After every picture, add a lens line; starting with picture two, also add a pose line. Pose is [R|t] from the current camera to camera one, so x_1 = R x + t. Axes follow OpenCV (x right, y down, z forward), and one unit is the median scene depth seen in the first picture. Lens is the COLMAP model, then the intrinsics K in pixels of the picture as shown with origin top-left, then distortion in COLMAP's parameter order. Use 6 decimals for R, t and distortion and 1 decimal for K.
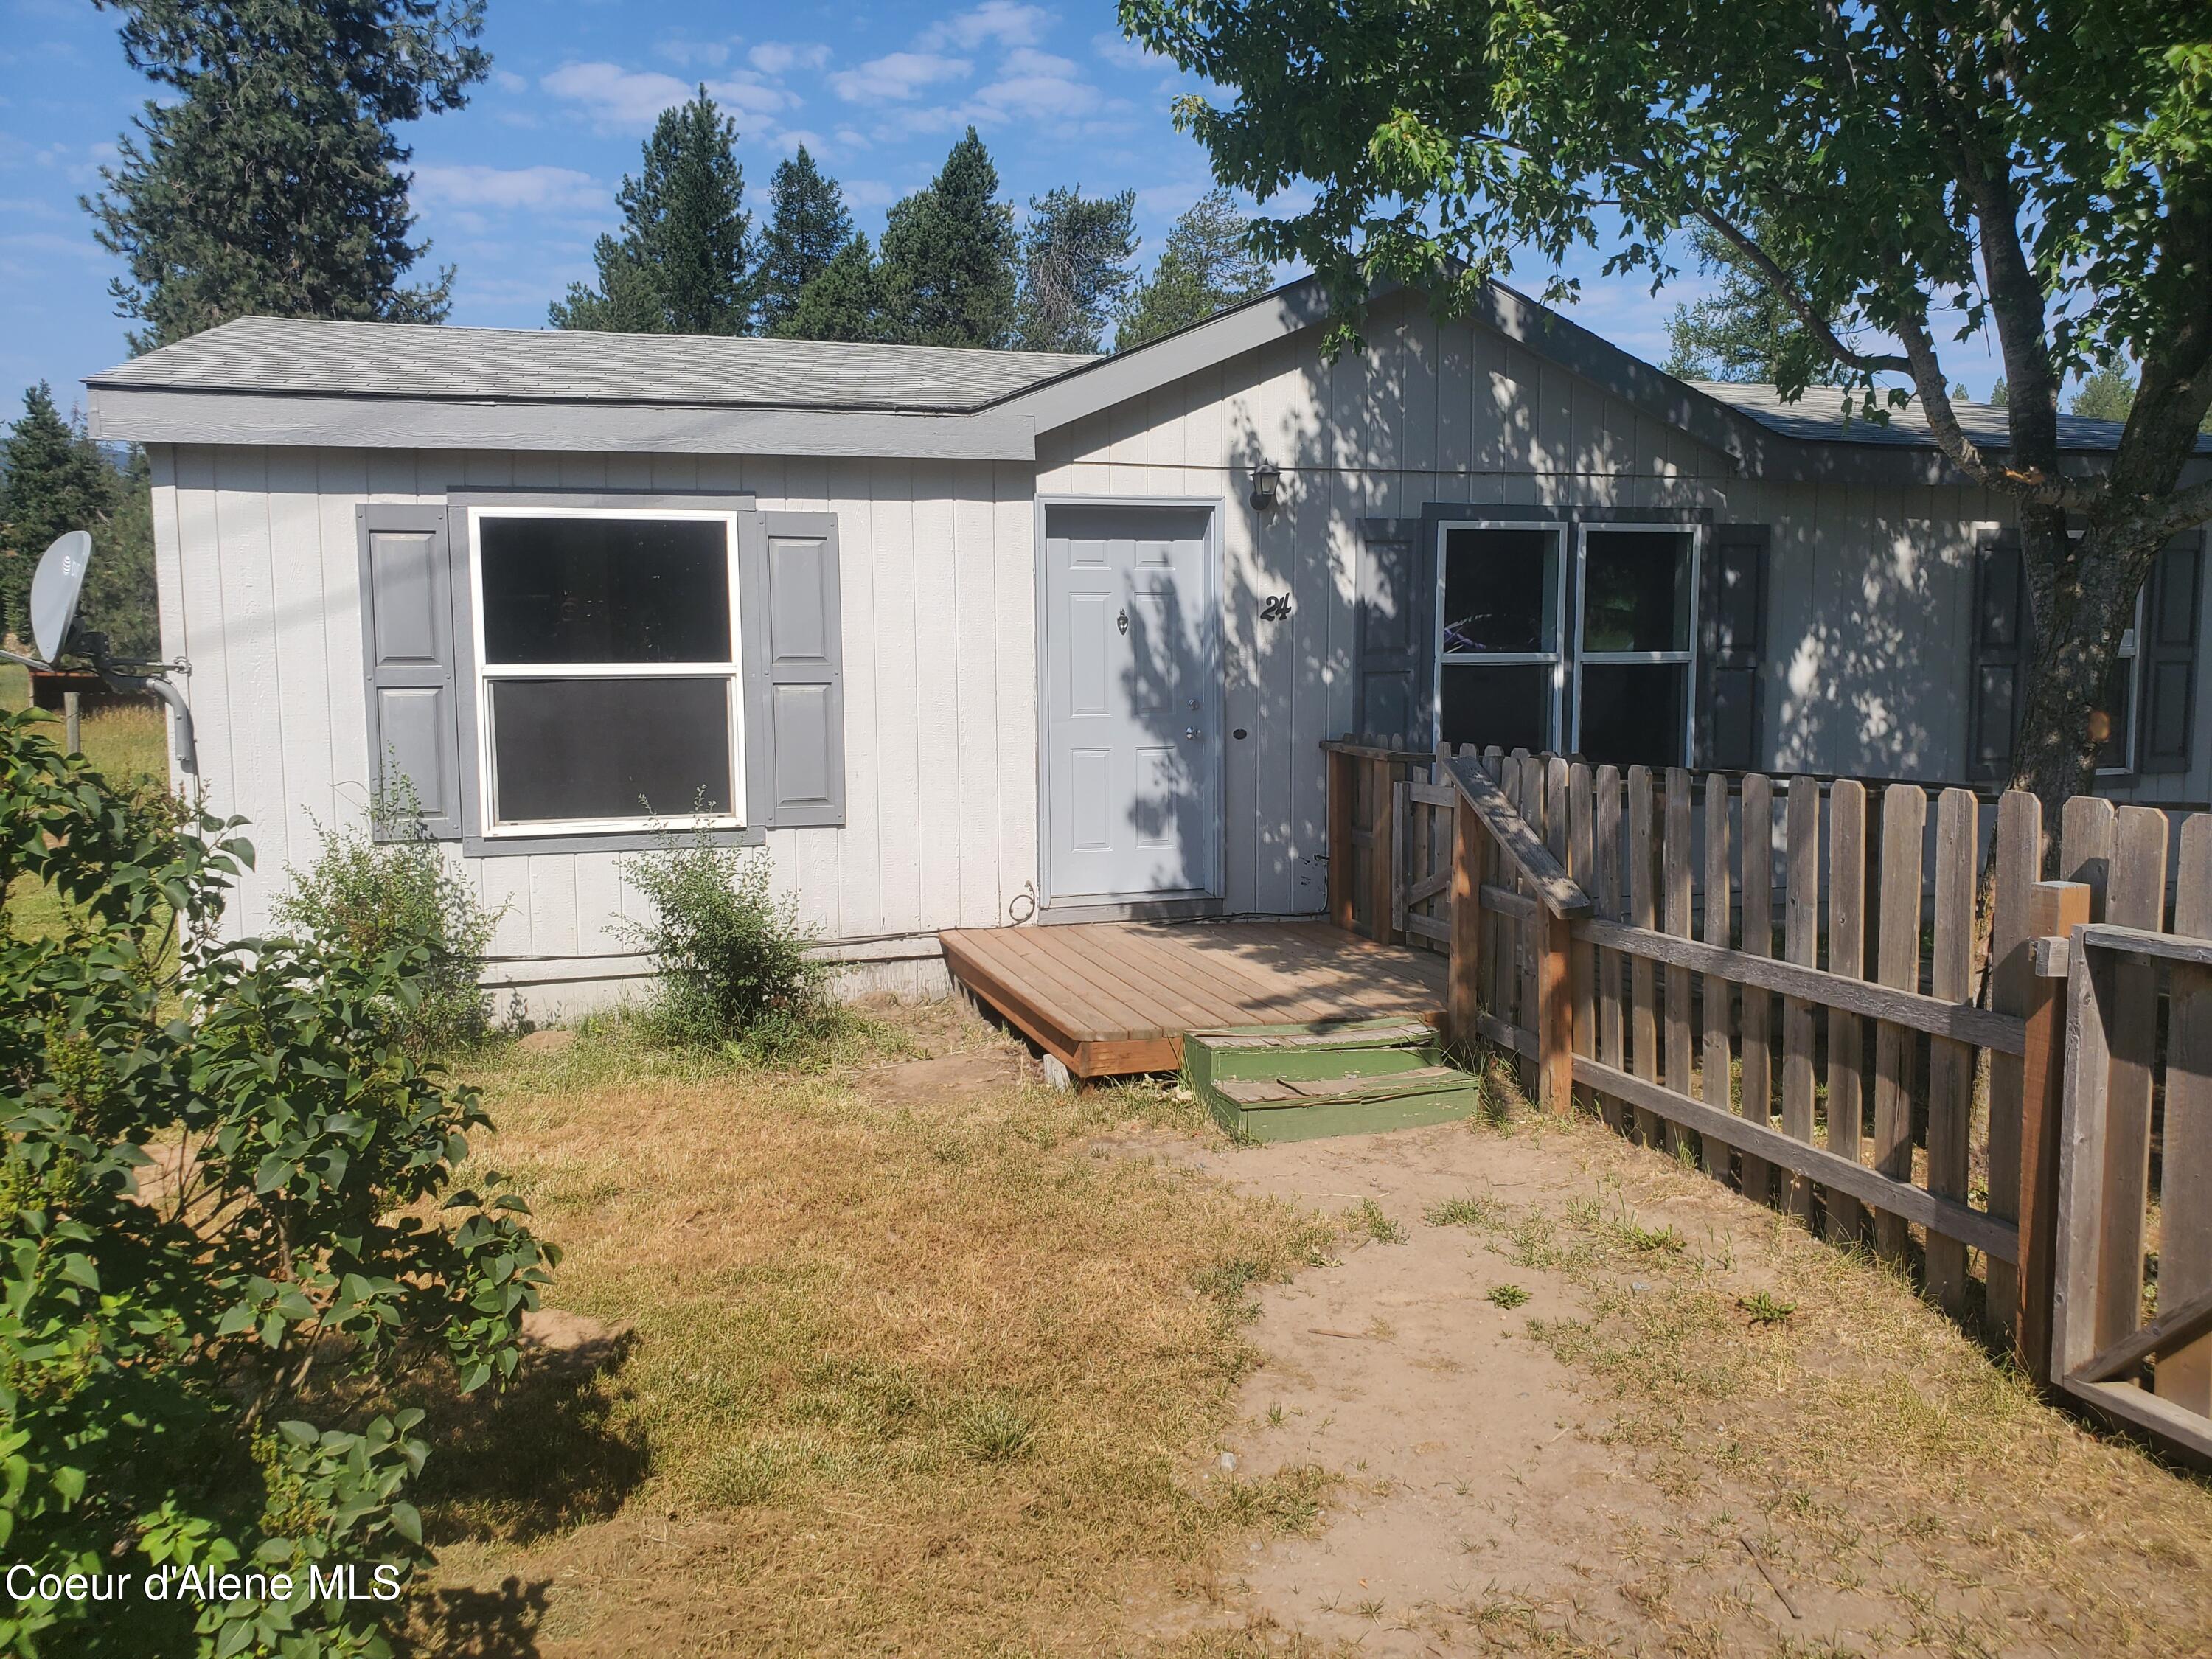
lens RADIAL K [[1704.8, 0, 1101.8], [0, 1704.8, 837.6], [0, 0, 1]] dist [0.033018, -0.017509]
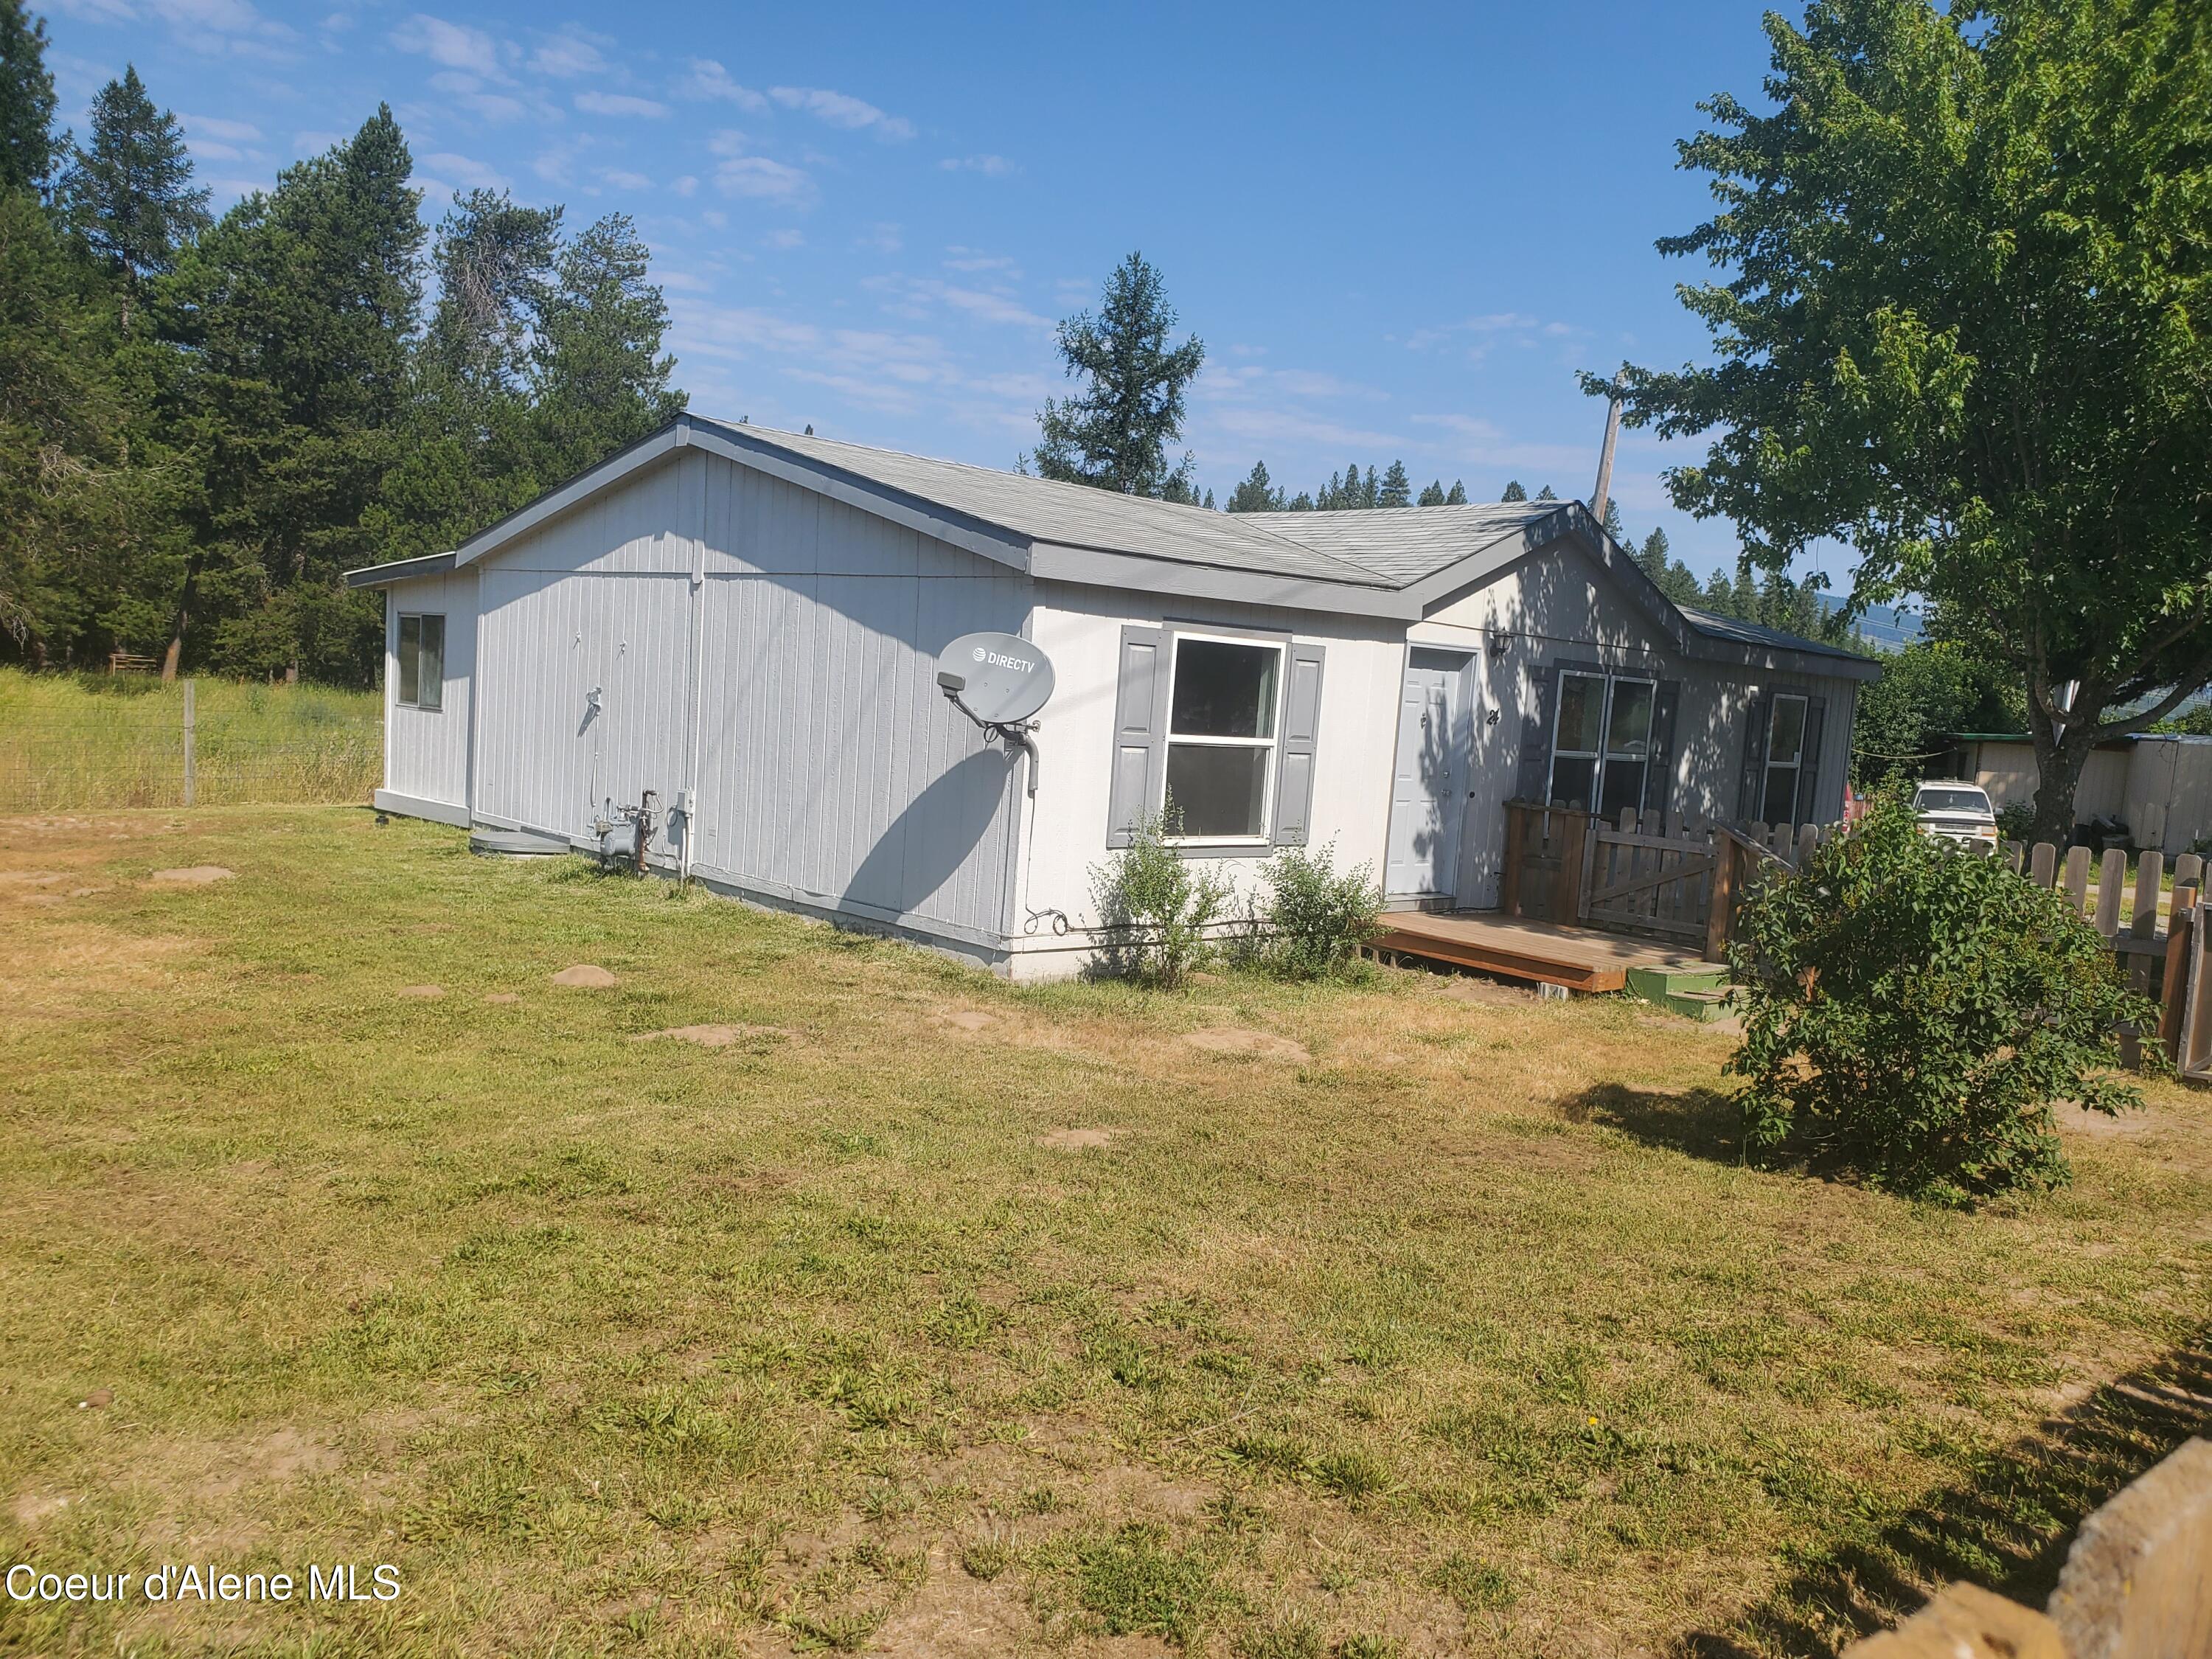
lens RADIAL K [[1704.8, 0, 1126.2], [0, 1704.8, 839.1], [0, 0, 1]] dist [0.033018, -0.017509]
pose [[0.893367, 0.030722, 0.448276, -0.904092], [-0.024459, 0.999506, -0.019757, 0.019552], [-0.448661, 0.006686, 0.893677, -0.274914]]
